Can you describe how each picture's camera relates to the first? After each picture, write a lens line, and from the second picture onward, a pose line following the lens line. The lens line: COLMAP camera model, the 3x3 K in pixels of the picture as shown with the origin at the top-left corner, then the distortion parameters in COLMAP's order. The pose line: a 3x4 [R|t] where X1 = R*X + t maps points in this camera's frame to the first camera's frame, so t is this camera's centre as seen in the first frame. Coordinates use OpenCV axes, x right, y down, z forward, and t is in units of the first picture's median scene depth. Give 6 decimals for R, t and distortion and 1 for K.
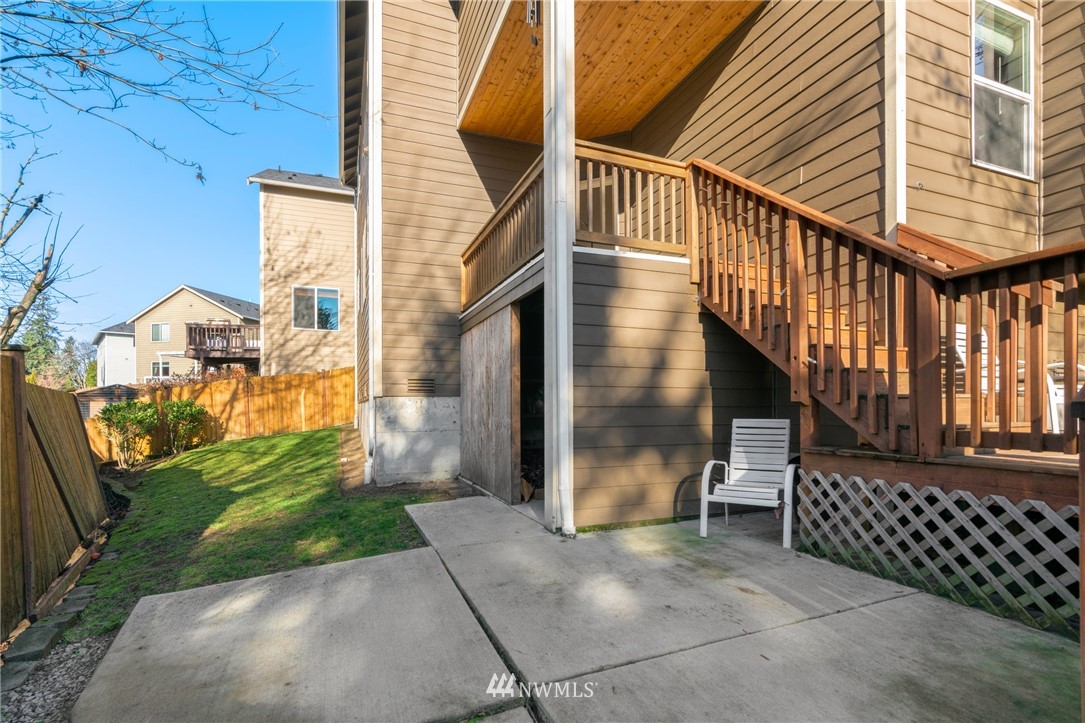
lens RADIAL K [[506.1, 0, 532.8], [0, 506.1, 397.7], [0, 0, 1]] dist [-0.013620, 0.004192]
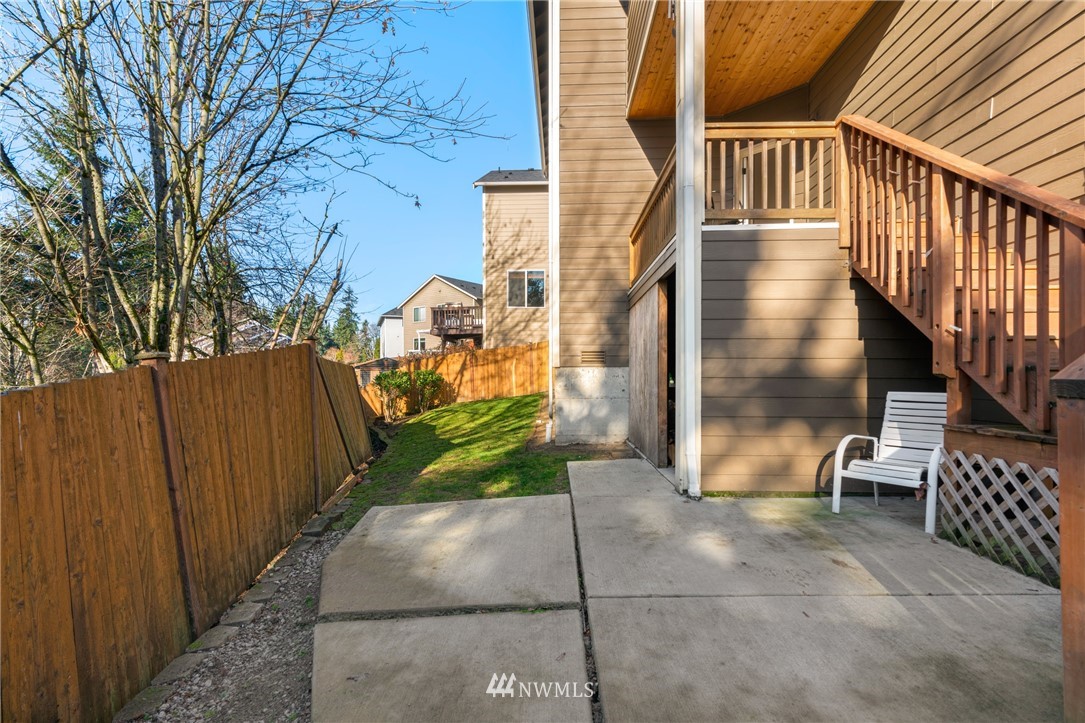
lens RADIAL K [[506.1, 0, 537.8], [0, 506.1, 369.6], [0, 0, 1]] dist [-0.013620, 0.004192]
pose [[0.912197, -0.001004, -0.409750, 0.186894], [0.004326, 0.999965, 0.007180, -0.007615], [0.409729, -0.008322, 0.912169, -0.101533]]
